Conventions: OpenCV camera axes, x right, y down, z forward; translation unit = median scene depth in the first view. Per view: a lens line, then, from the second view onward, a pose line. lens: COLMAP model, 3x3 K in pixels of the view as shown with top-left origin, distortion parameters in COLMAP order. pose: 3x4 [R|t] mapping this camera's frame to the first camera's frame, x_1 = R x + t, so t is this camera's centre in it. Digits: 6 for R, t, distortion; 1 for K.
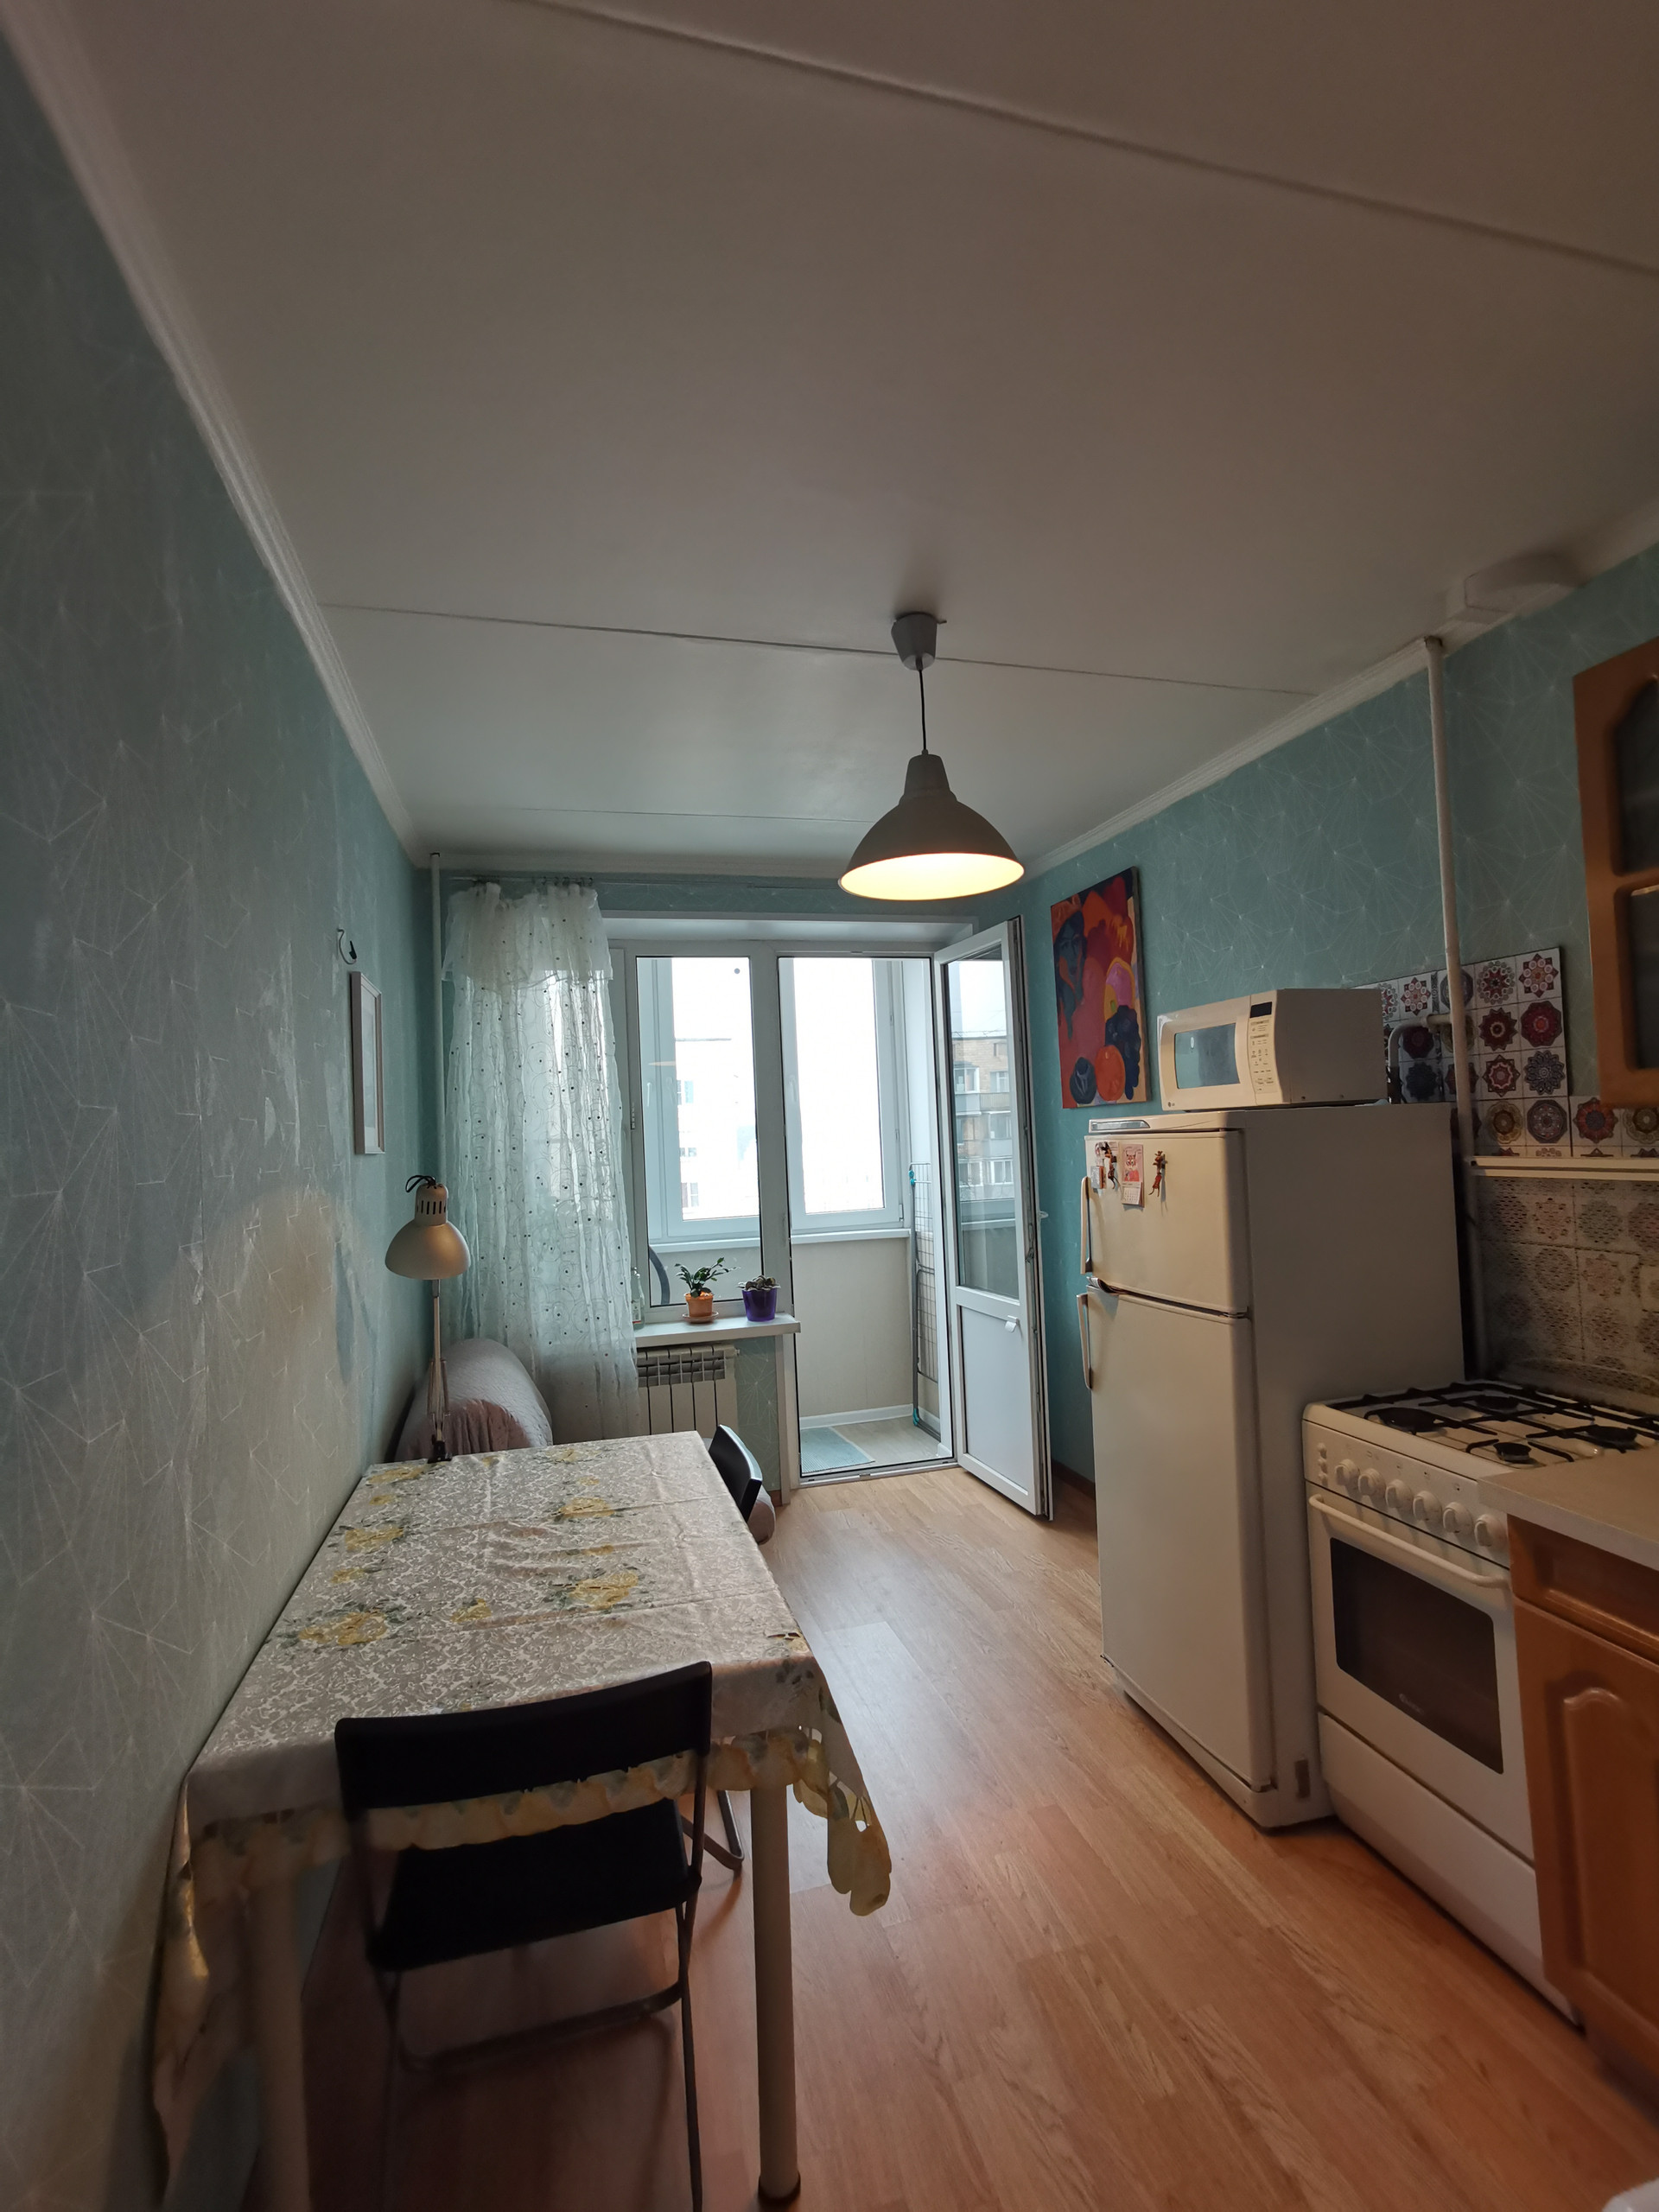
lens RADIAL K [[1074.3, 0, 861.0], [0, 1074.3, 1114.1], [0, 0, 1]] dist [-0.000669, 0.000030]
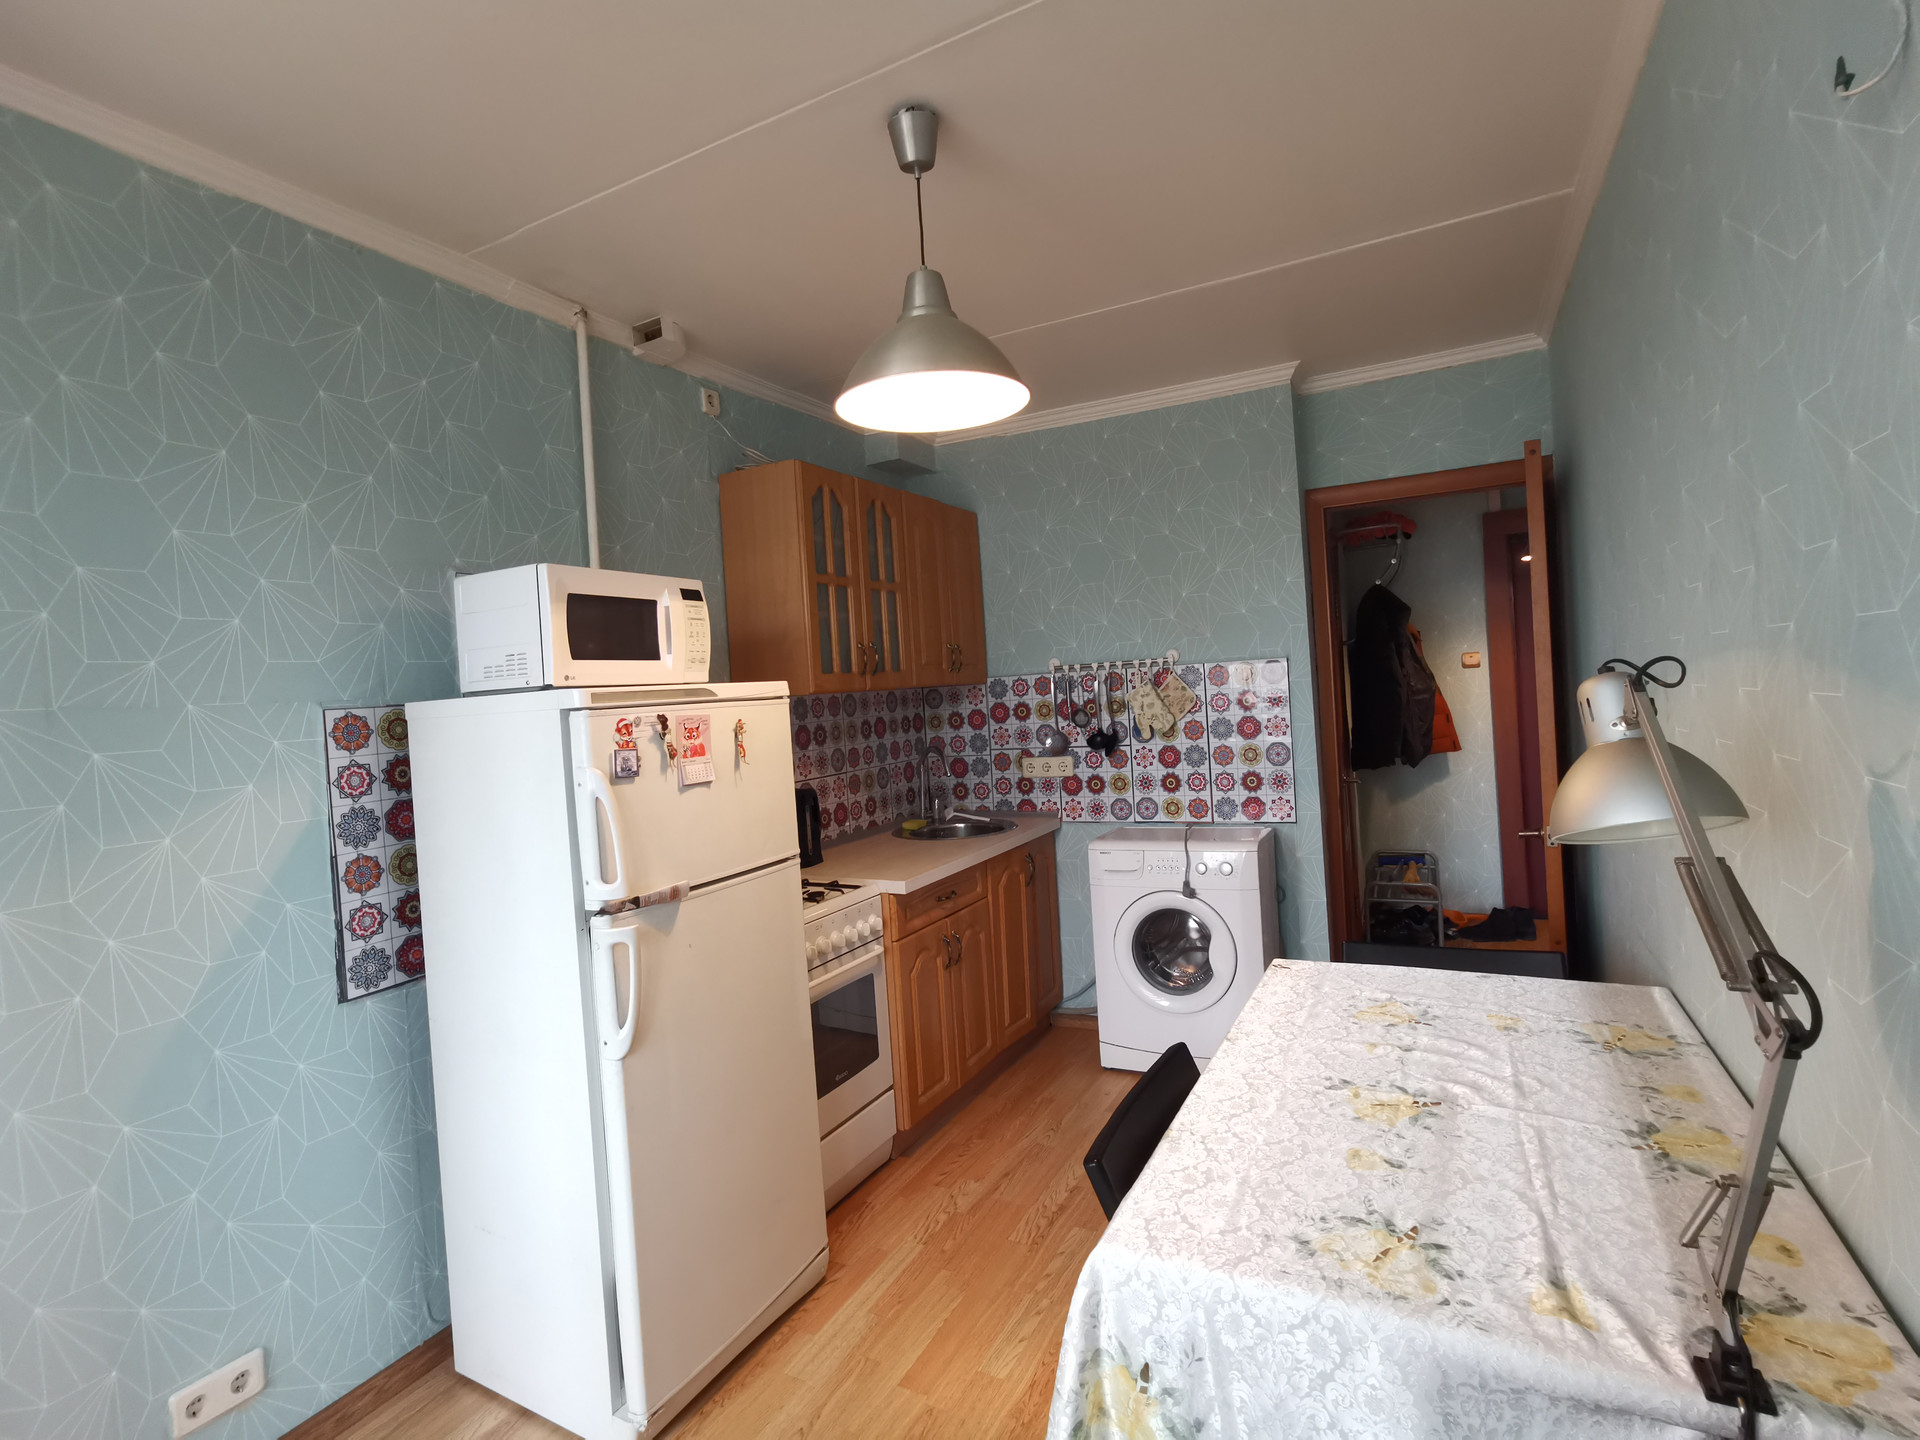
lens RADIAL K [[932.5, 0, 960.0], [0, 932.5, 720.0], [0, 0, 1]] dist [-0.000669, 0.000030]
pose [[-0.729763, 0.071874, 0.679912, -0.458608], [0.075129, 0.996867, -0.024742, 0.072847], [-0.679560, 0.033025, -0.732876, 1.525573]]
